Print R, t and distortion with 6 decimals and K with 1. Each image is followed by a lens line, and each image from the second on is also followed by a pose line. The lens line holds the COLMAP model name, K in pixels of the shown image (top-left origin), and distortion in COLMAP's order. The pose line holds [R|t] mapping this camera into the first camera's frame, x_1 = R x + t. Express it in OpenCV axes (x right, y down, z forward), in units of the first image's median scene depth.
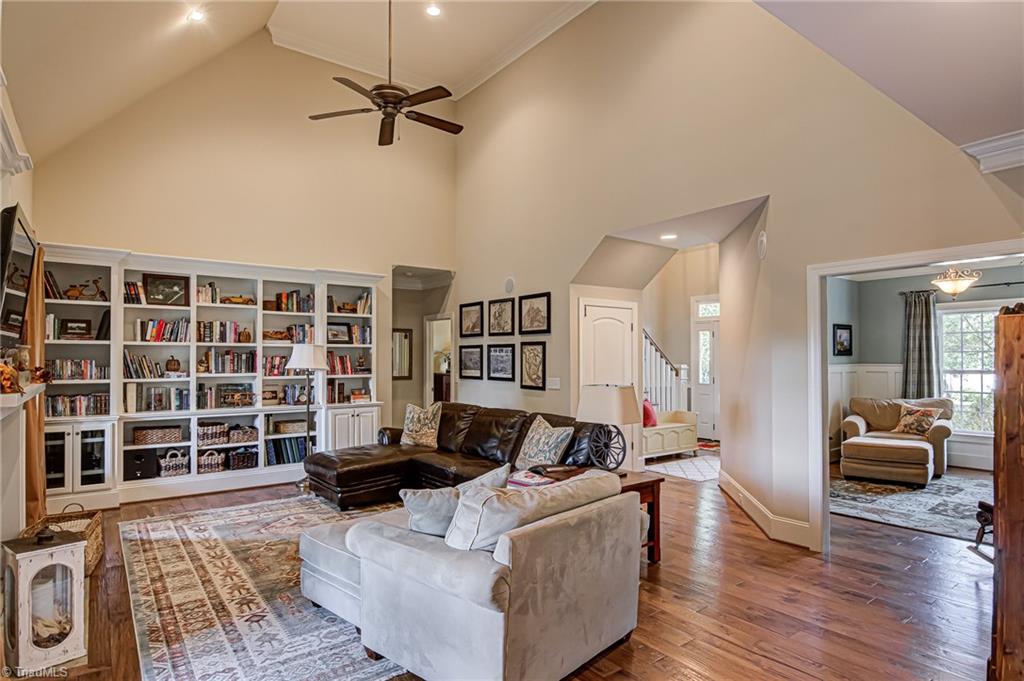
lens RADIAL K [[556.1, 0, 515.7], [0, 556.1, 353.1], [0, 0, 1]] dist [0.011196, -0.024590]
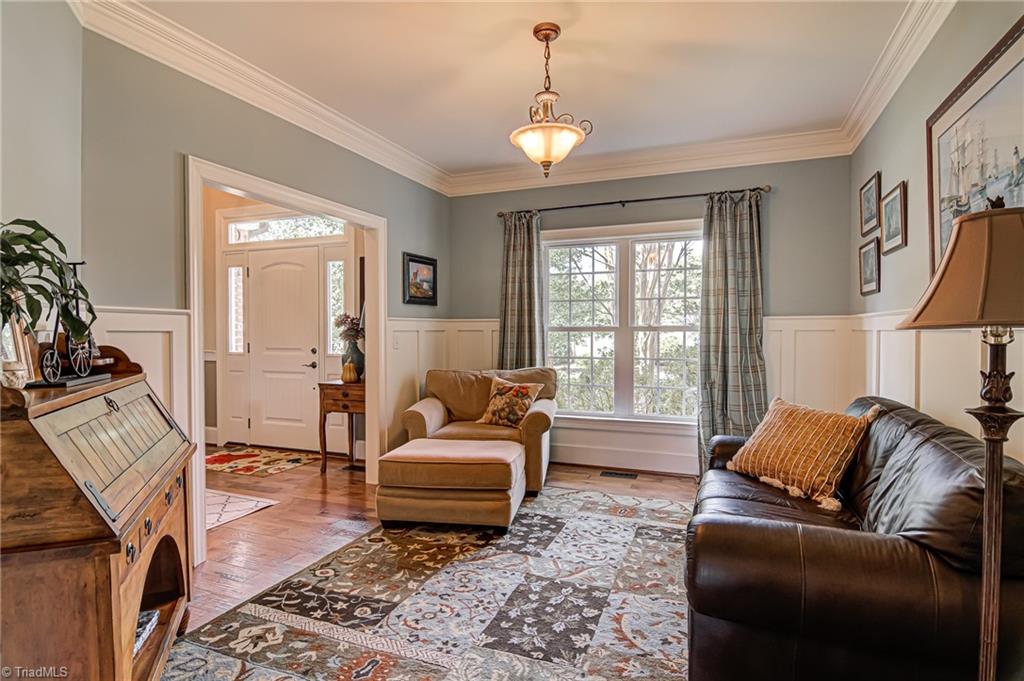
lens RADIAL K [[537.2, 0, 512.0], [0, 537.2, 340.5], [0, 0, 1]] dist [0.007990, -0.022600]
pose [[0.856001, -0.007142, 0.516925, 0.377019], [-0.005401, 0.999726, 0.022755, 0.032504], [-0.516946, -0.022270, 0.855728, 0.438506]]
